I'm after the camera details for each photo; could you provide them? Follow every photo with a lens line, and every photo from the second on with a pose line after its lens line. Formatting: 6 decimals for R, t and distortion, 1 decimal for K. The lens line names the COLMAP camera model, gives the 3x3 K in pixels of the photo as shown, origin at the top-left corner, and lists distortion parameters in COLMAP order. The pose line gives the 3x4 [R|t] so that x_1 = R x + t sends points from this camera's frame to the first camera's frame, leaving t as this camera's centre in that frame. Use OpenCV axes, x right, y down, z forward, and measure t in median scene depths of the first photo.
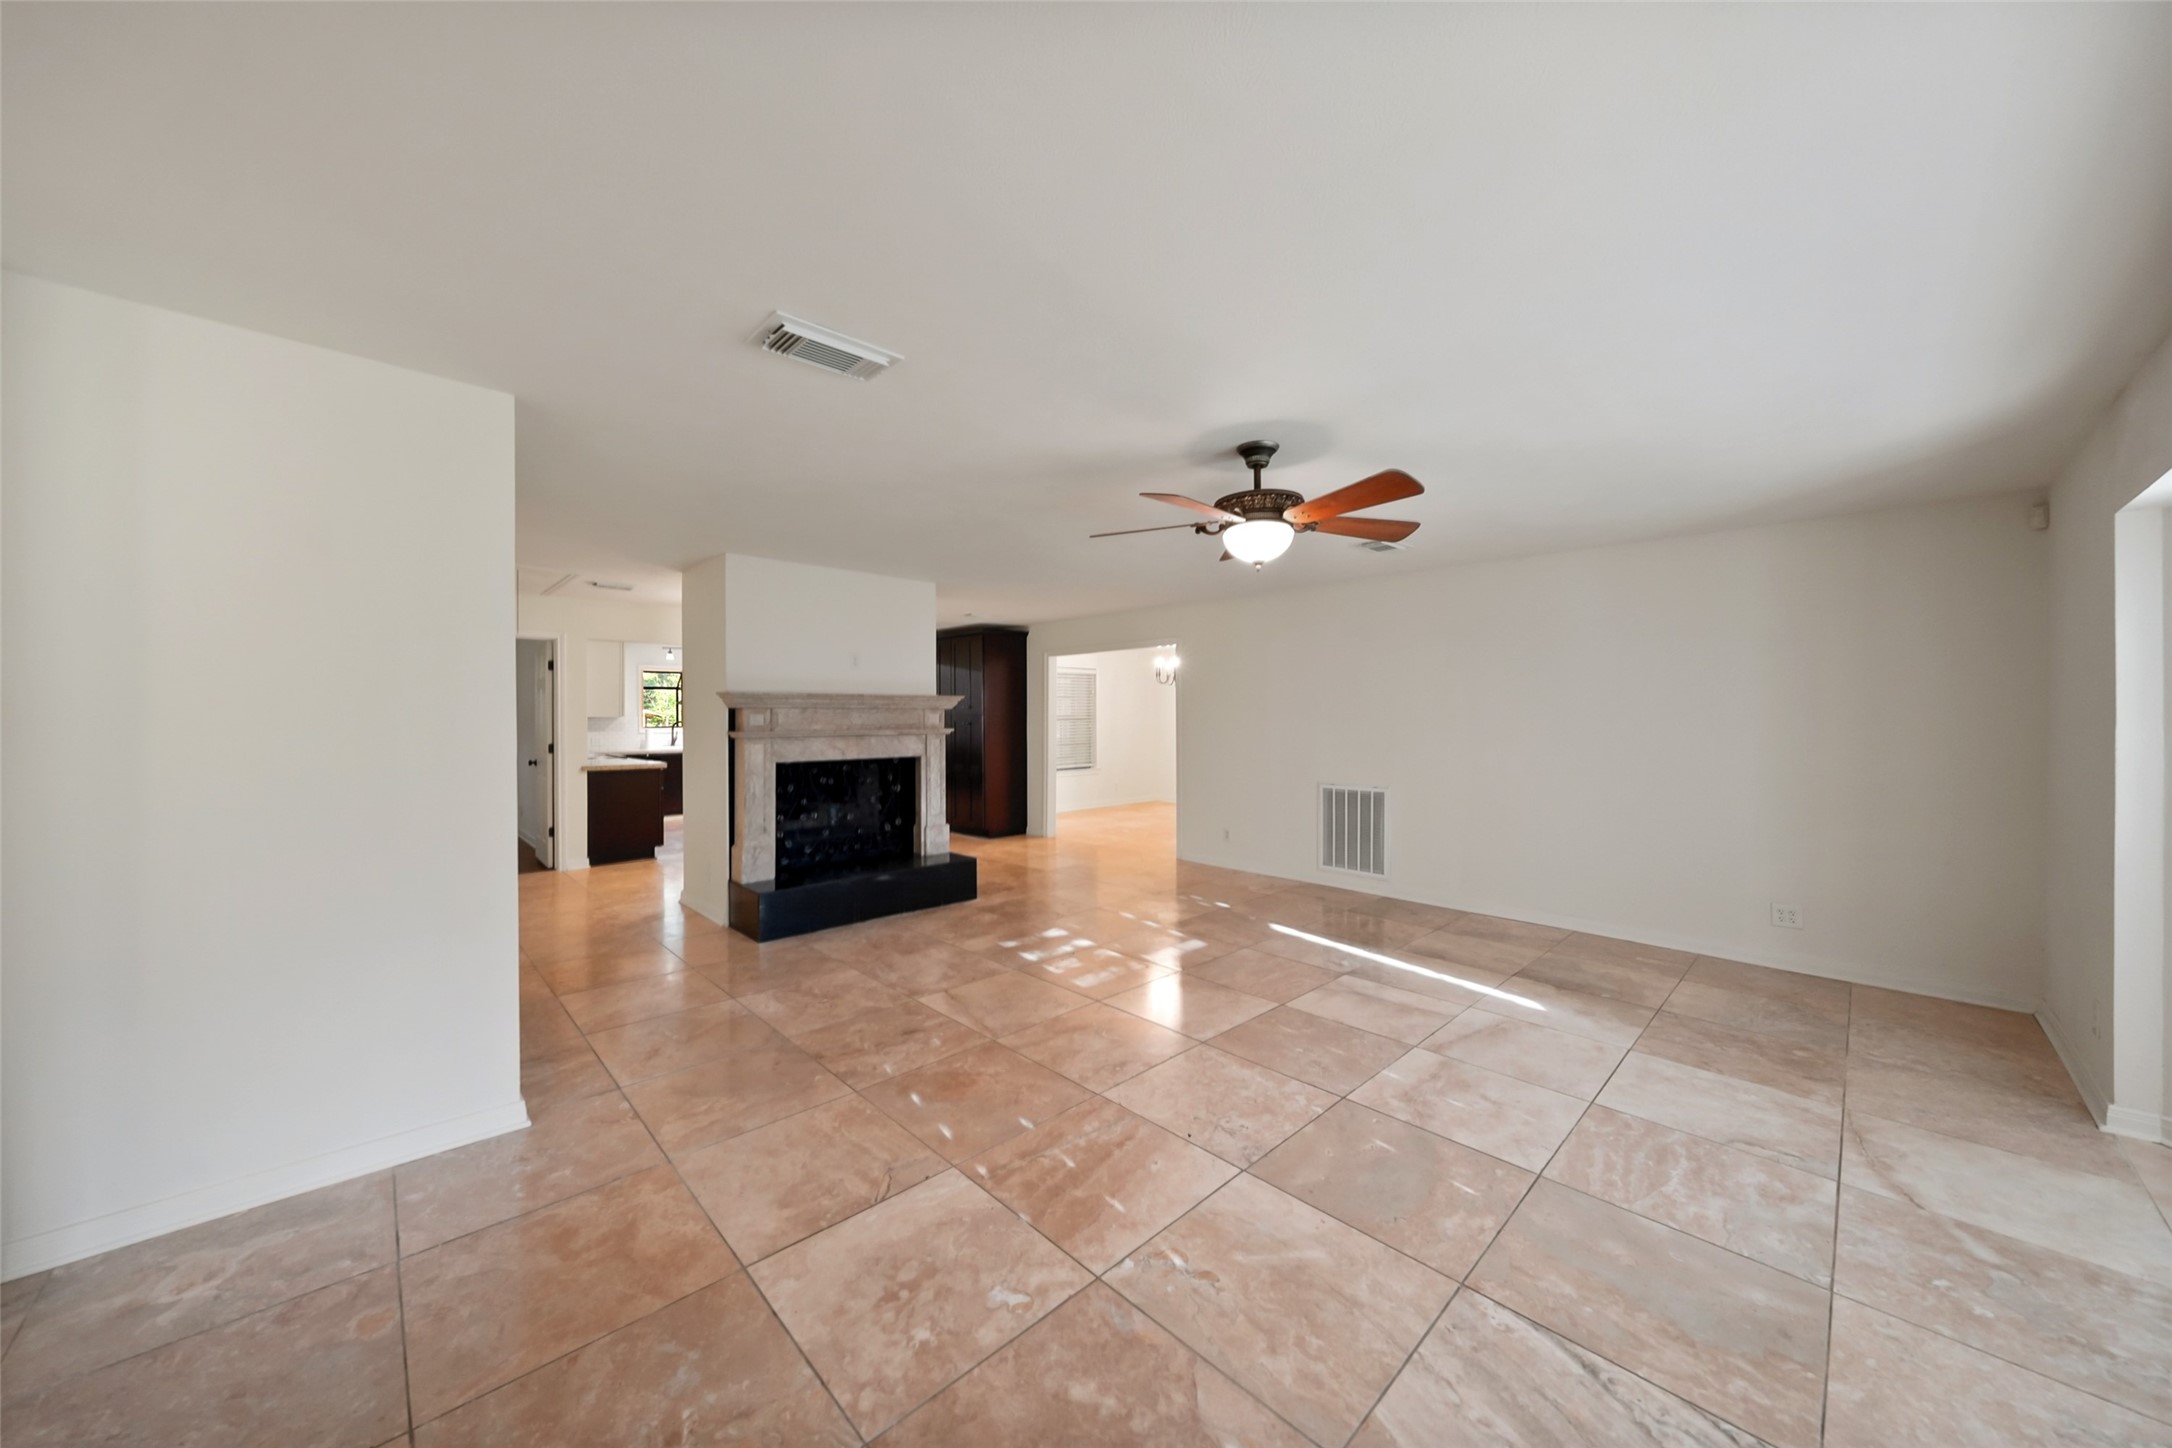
lens RADIAL K [[770.5, 0, 1073.2], [0, 770.5, 719.1], [0, 0, 1]] dist [-0.003010, -0.000698]
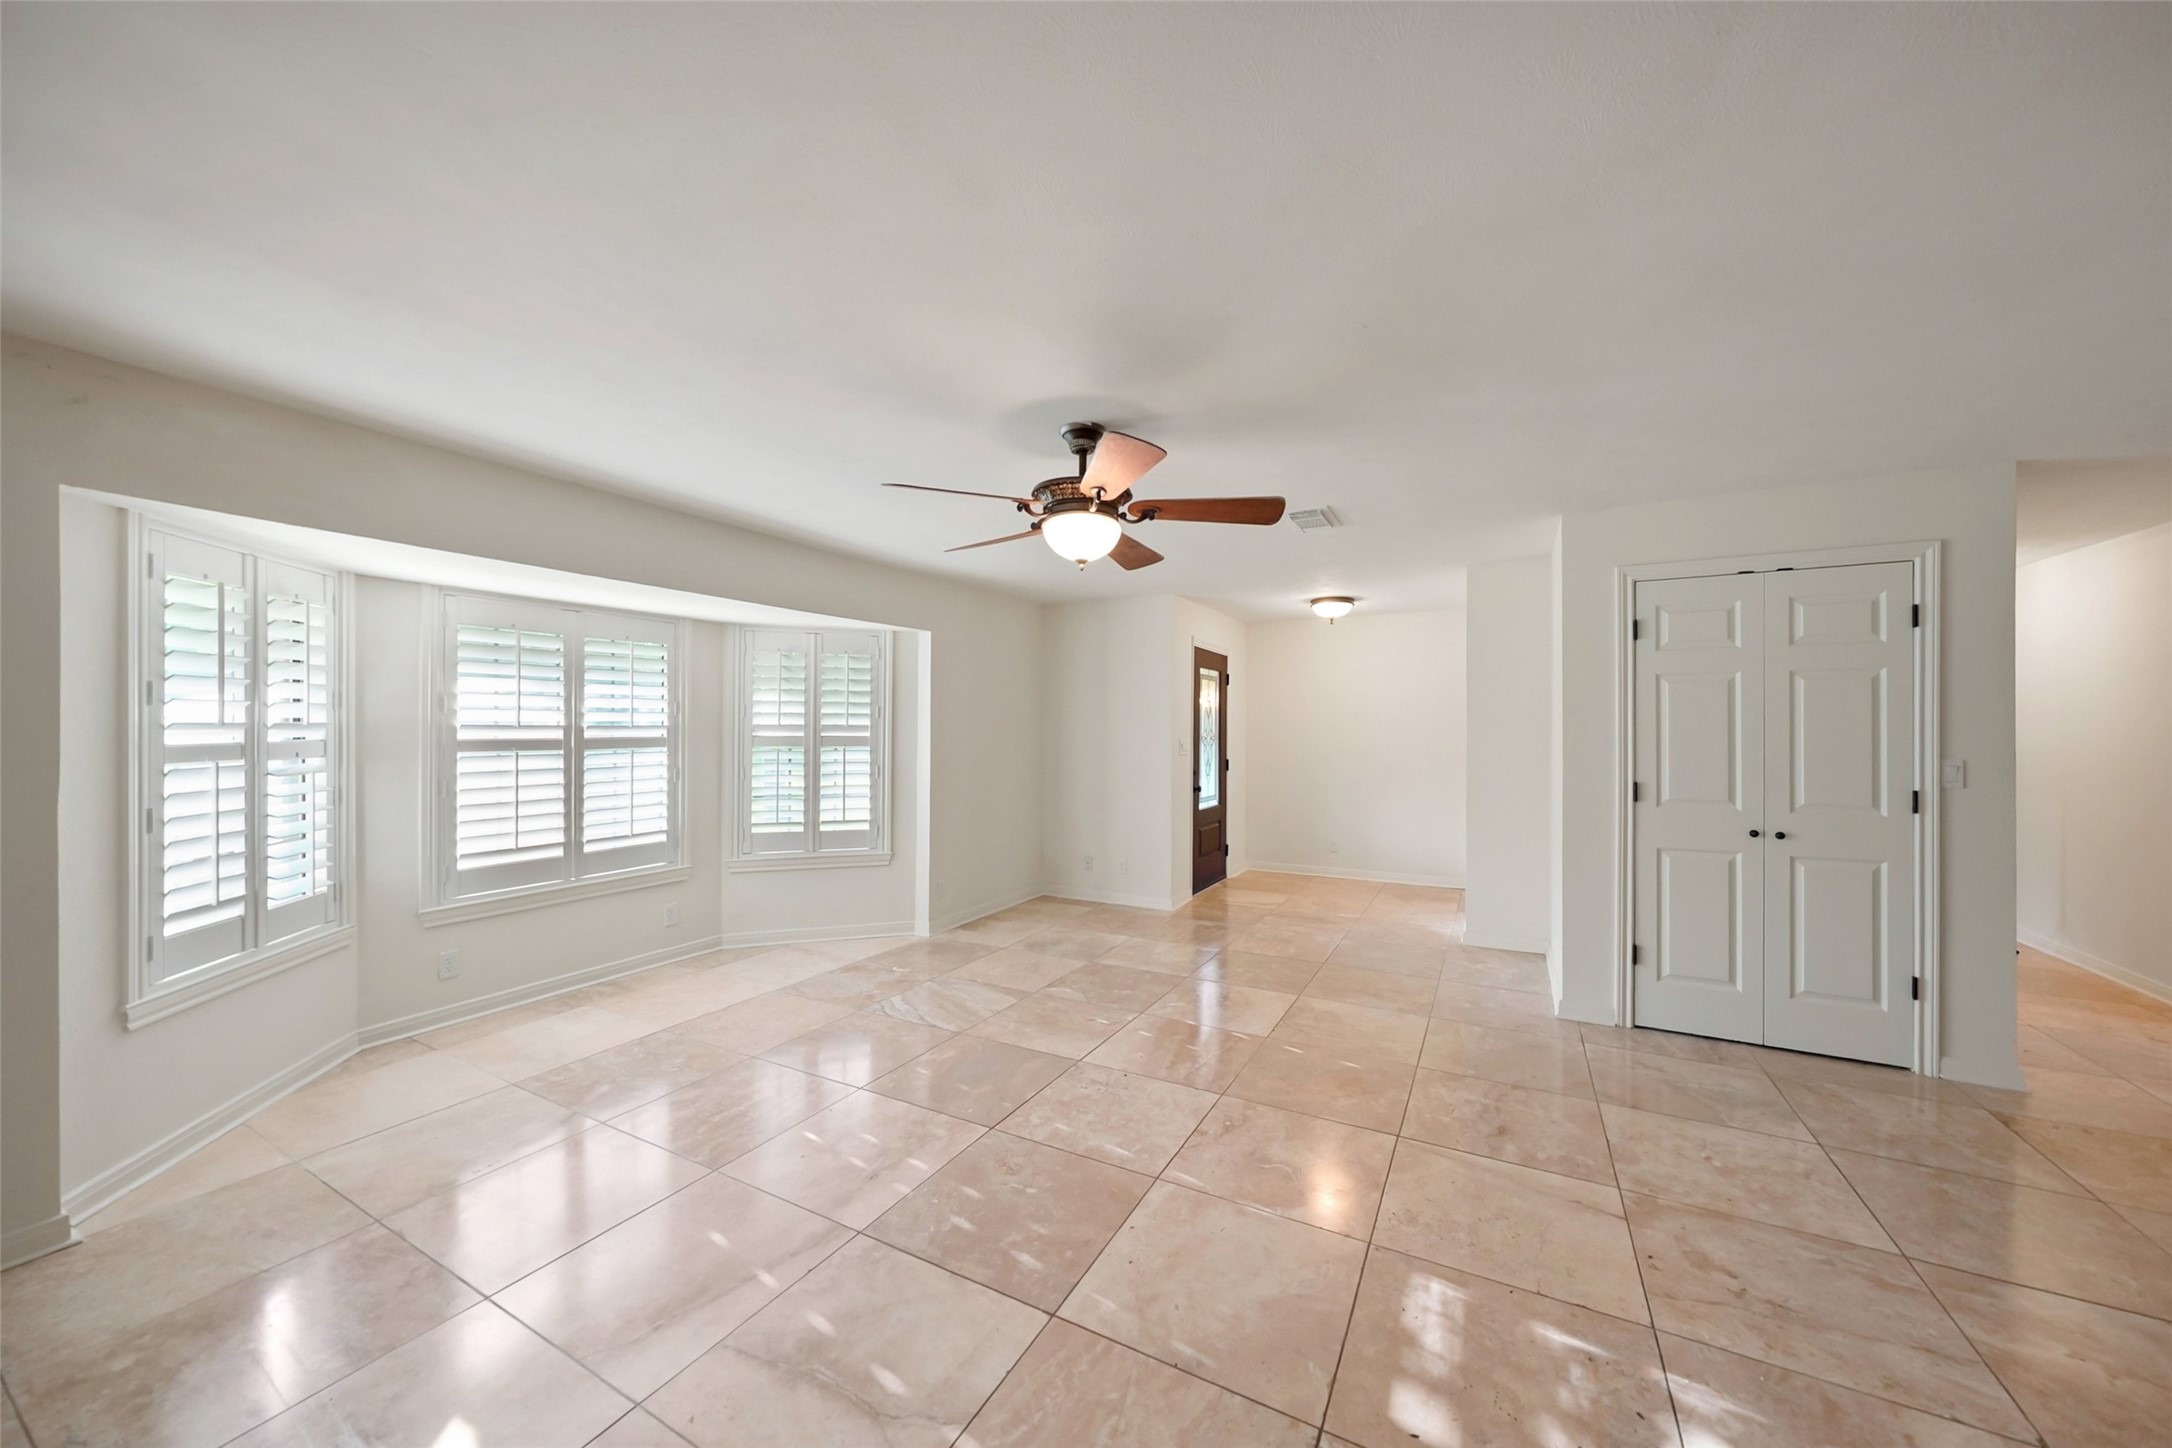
lens RADIAL K [[770.5, 0, 1097.2], [0, 770.5, 727.9], [0, 0, 1]] dist [-0.003010, -0.000698]
pose [[-0.947705, -0.002301, -0.319139, 0.597440], [-0.003741, 0.999985, 0.003897, -0.017969], [0.319125, 0.004887, -0.947700, 2.183038]]
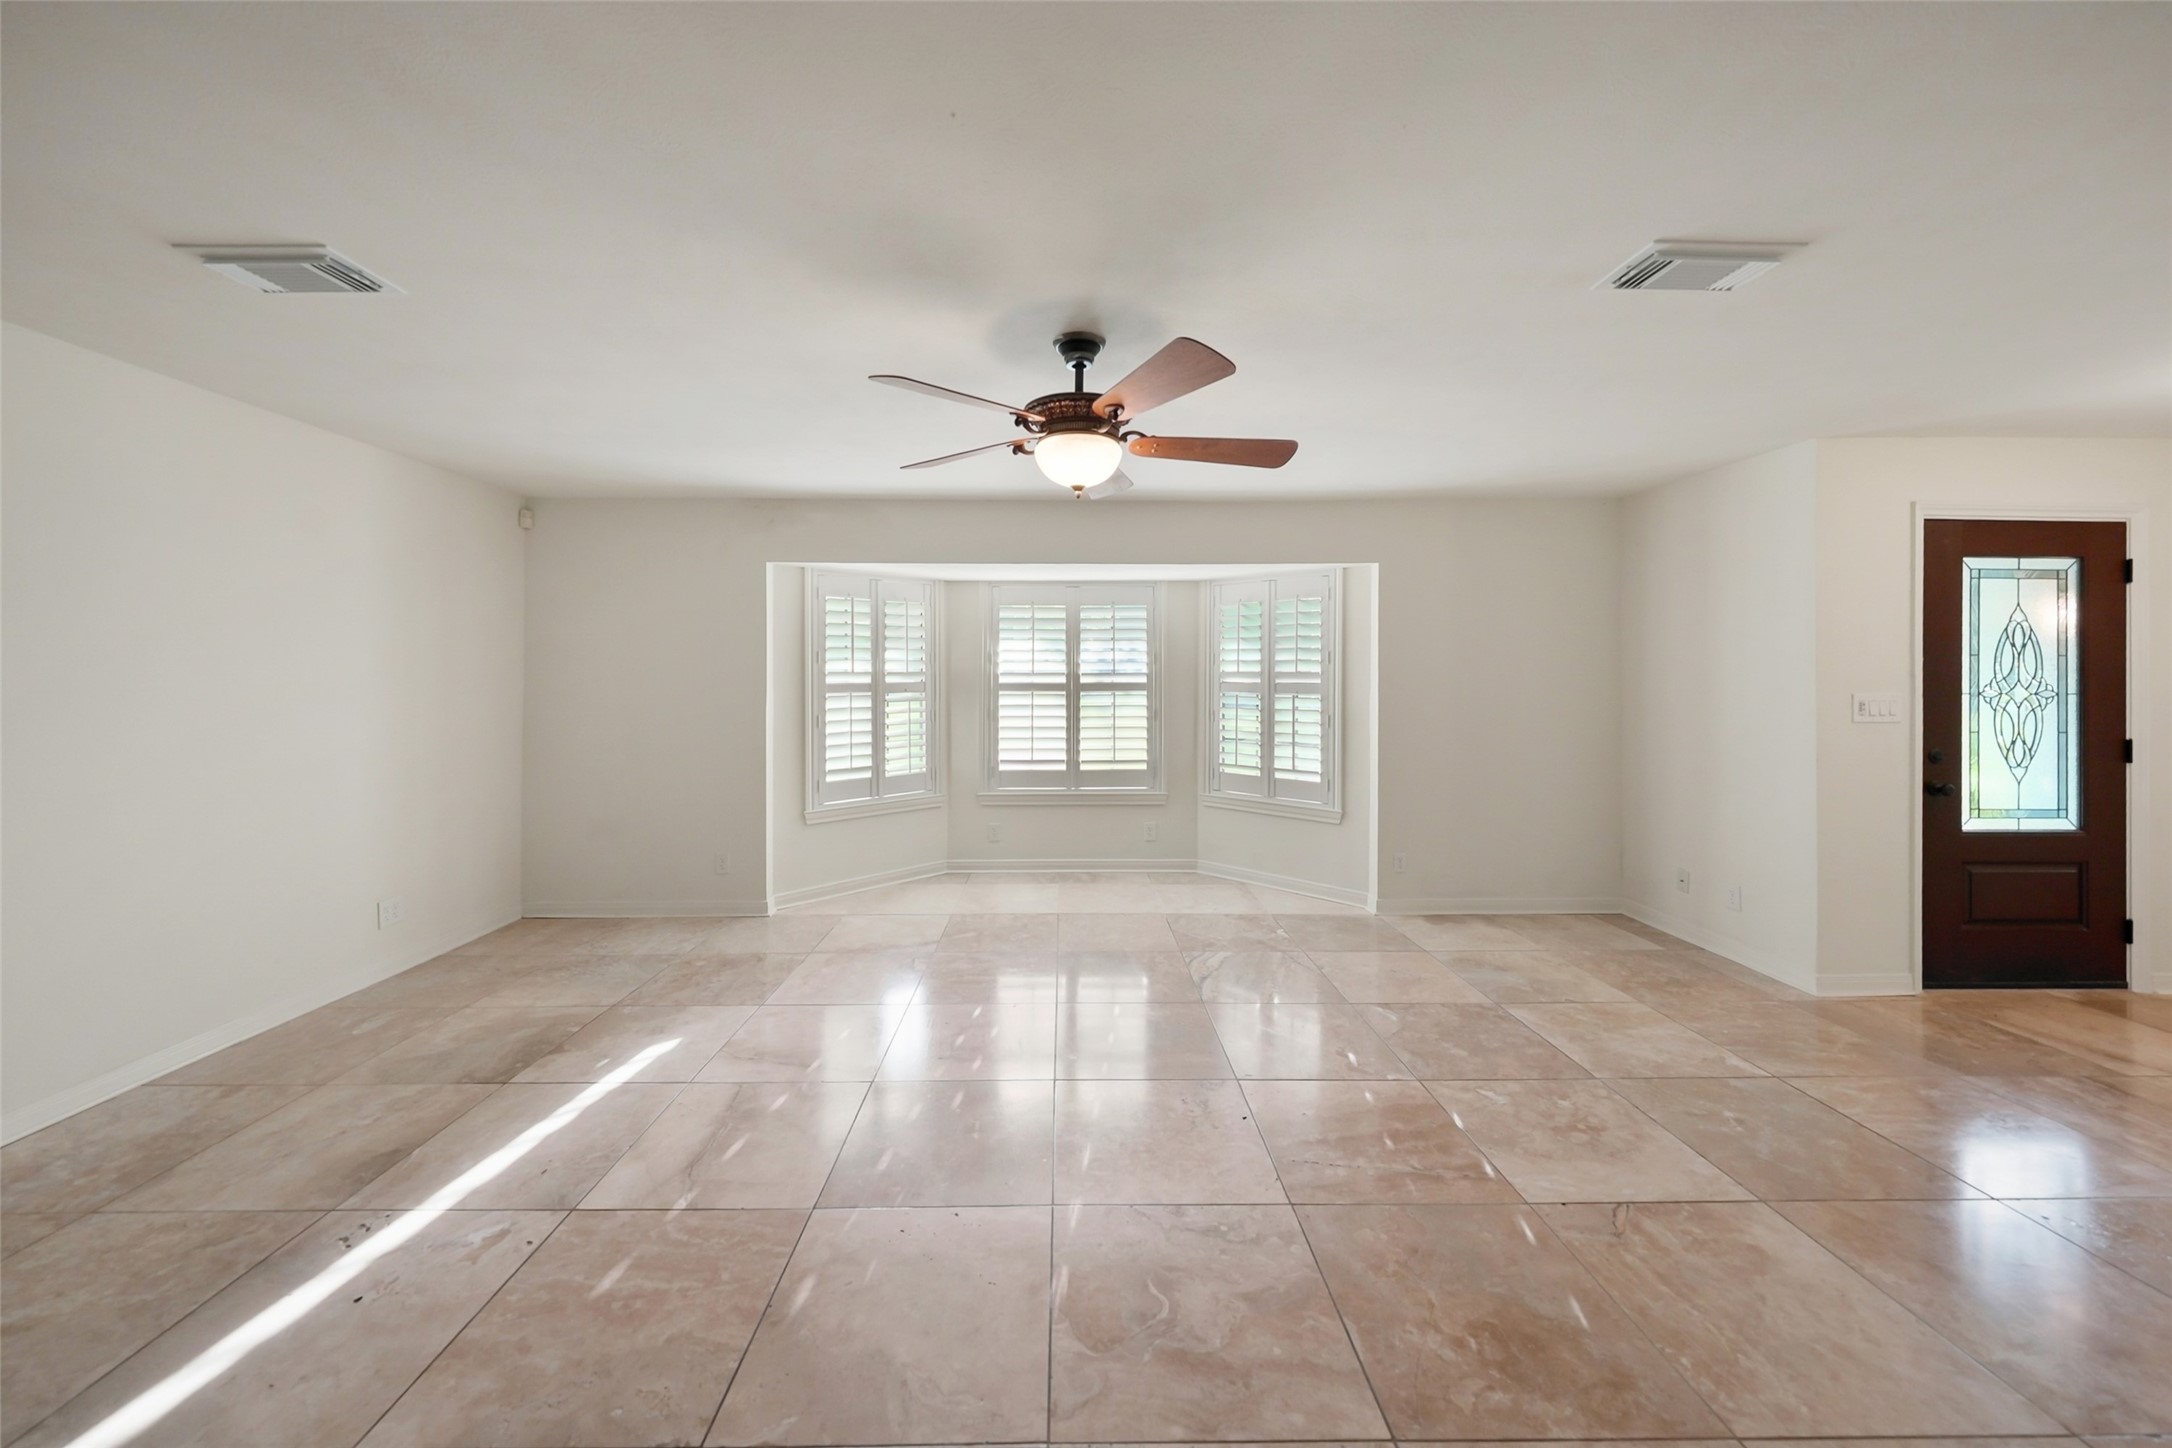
lens RADIAL K [[770.5, 0, 1060.5], [0, 770.5, 673.2], [0, 0, 1]] dist [-0.003010, -0.000698]
pose [[-0.733377, 0.000456, 0.679822, -0.338685], [0.002262, 0.999996, 0.001770, -0.016212], [-0.679819, 0.002836, -0.733375, 1.888856]]
